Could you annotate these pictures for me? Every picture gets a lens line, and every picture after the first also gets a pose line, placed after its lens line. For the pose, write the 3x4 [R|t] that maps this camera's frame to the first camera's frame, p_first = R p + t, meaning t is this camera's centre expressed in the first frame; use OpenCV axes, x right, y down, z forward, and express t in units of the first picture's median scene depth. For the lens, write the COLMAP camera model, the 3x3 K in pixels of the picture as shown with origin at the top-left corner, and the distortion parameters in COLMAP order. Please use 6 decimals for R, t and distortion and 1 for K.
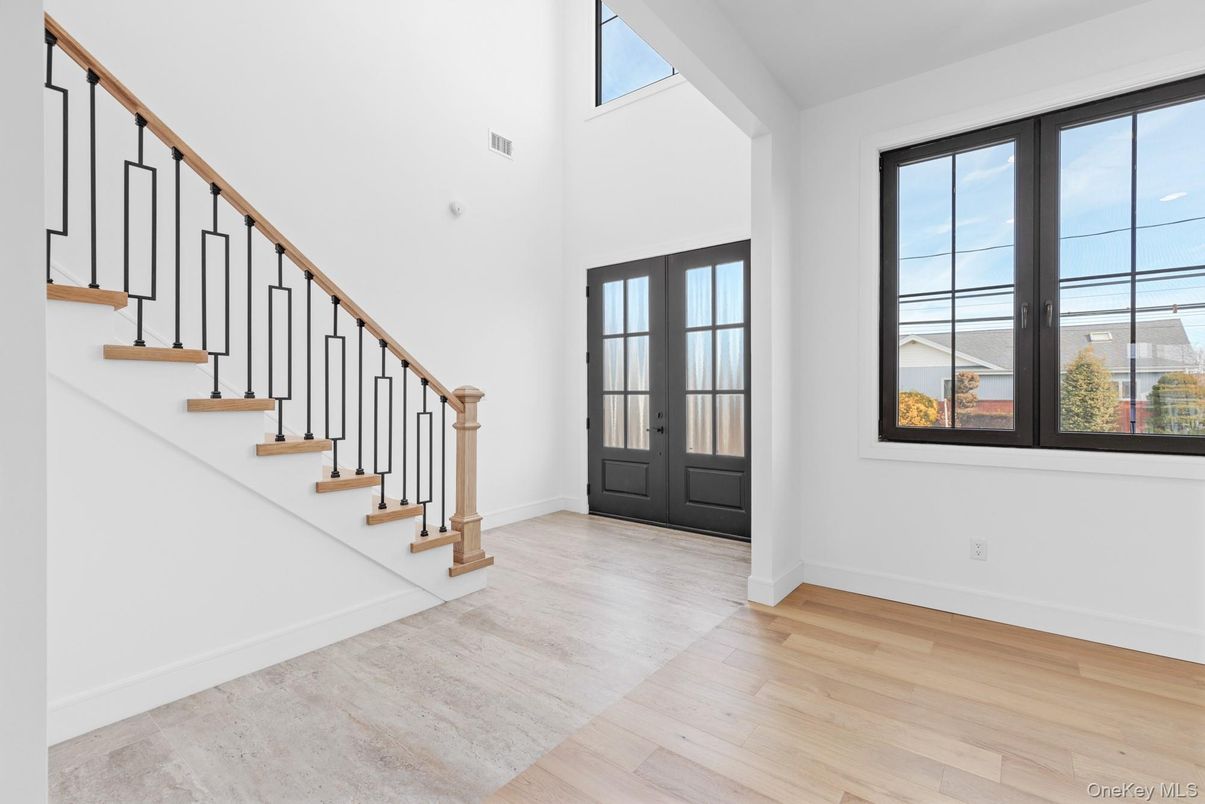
lens RADIAL K [[539.6, 0, 612.9], [0, 539.6, 396.2], [0, 0, 1]] dist [0.004448, -0.000135]
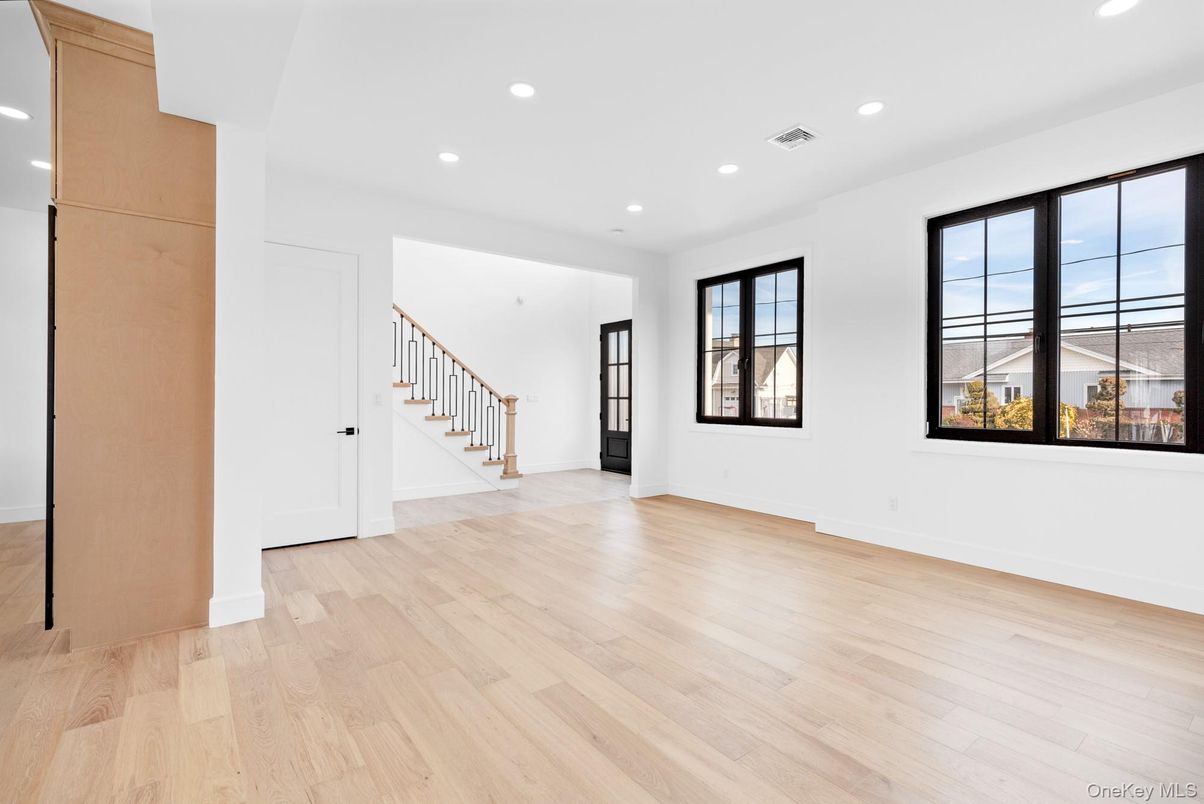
lens RADIAL K [[539.1, 0, 612.4], [0, 539.1, 396.2], [0, 0, 1]] dist [0.004448, -0.000135]
pose [[0.966156, 0.004712, -0.257915, 0.480148], [-0.006866, 0.999949, -0.007454, 0.000503], [0.257867, 0.008973, 0.966139, -0.698548]]
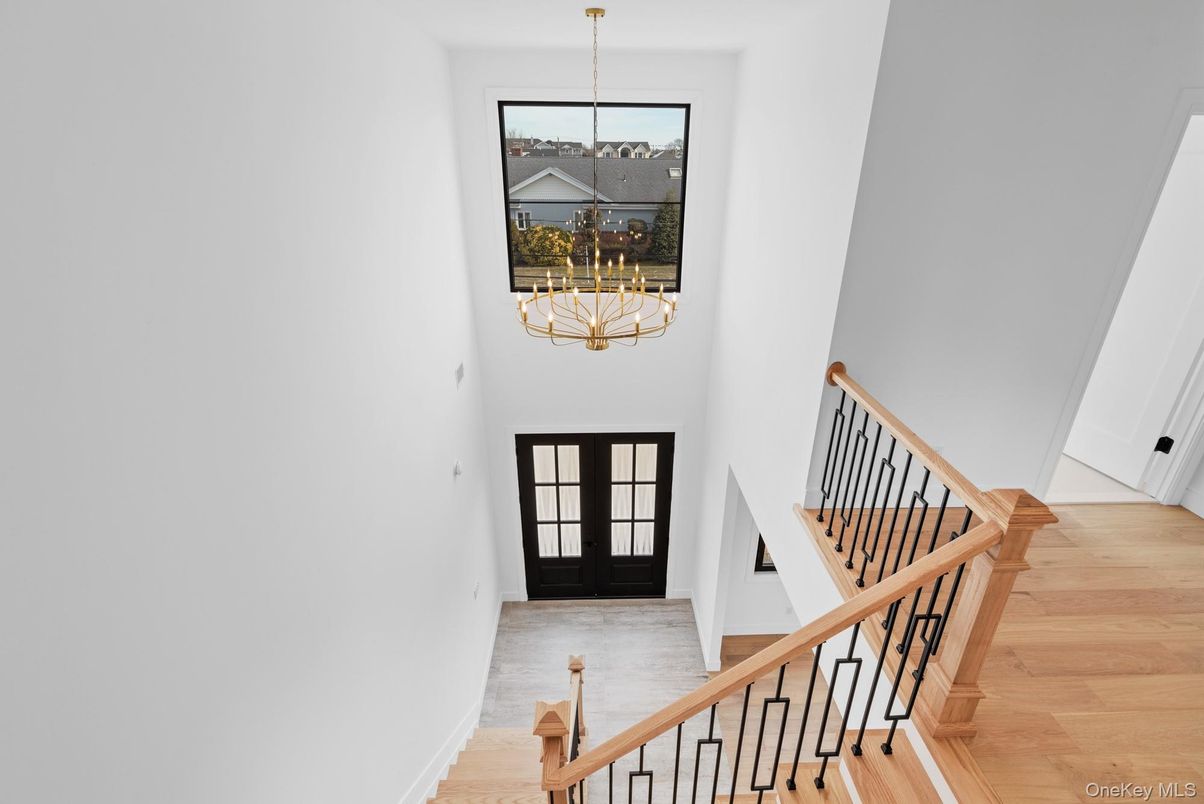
lens RADIAL K [[550.8, 0, 602.4], [0, 550.8, 387.1], [0, 0, 1]] dist [0.002318, 0.000004]
pose [[0.788323, -0.233381, 0.569280, -0.622761], [0.004017, 0.927198, 0.374551, -0.873609], [-0.615248, -0.292980, 0.731869, 0.059898]]
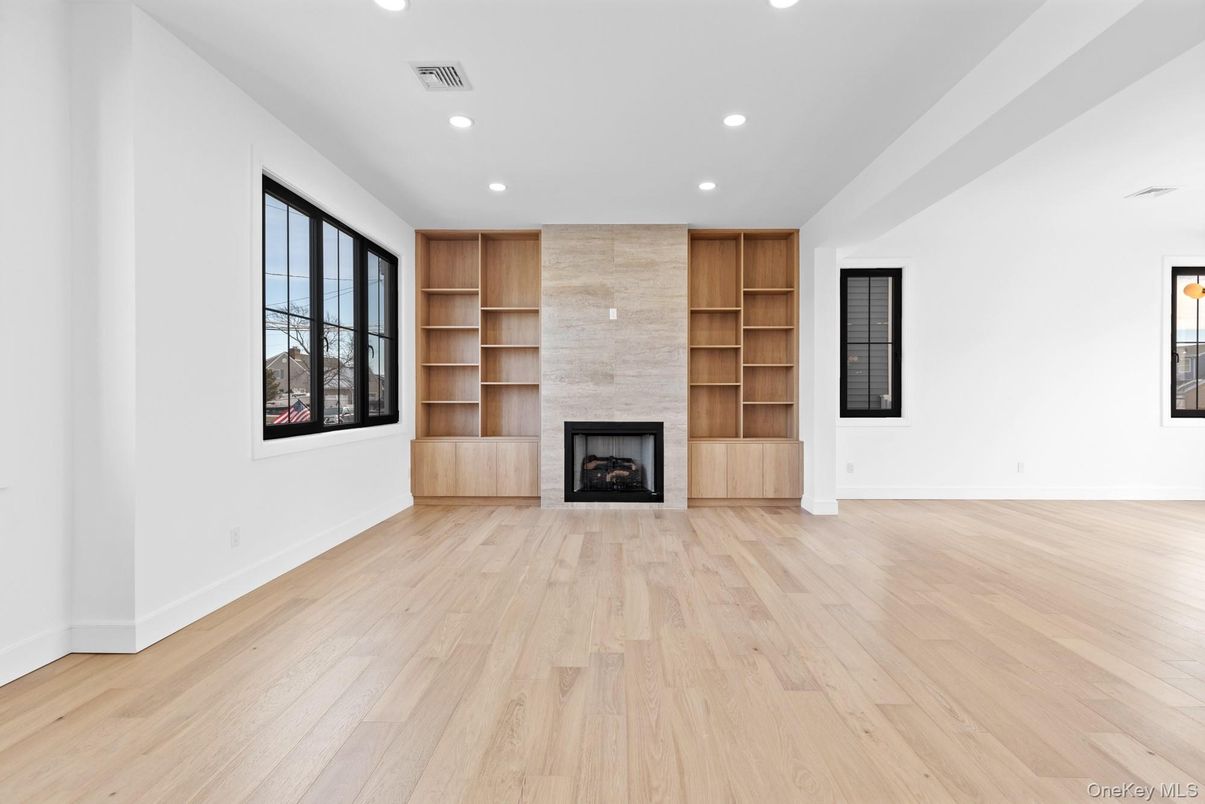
lens RADIAL K [[539.6, 0, 612.9], [0, 539.6, 396.2], [0, 0, 1]] dist [0.004448, -0.000135]
pose [[-0.585042, -0.000482, 0.811003, -0.101039], [0.003553, 0.999989, 0.003158, -0.000987], [-0.810995, 0.004729, -0.585034, 0.312091]]
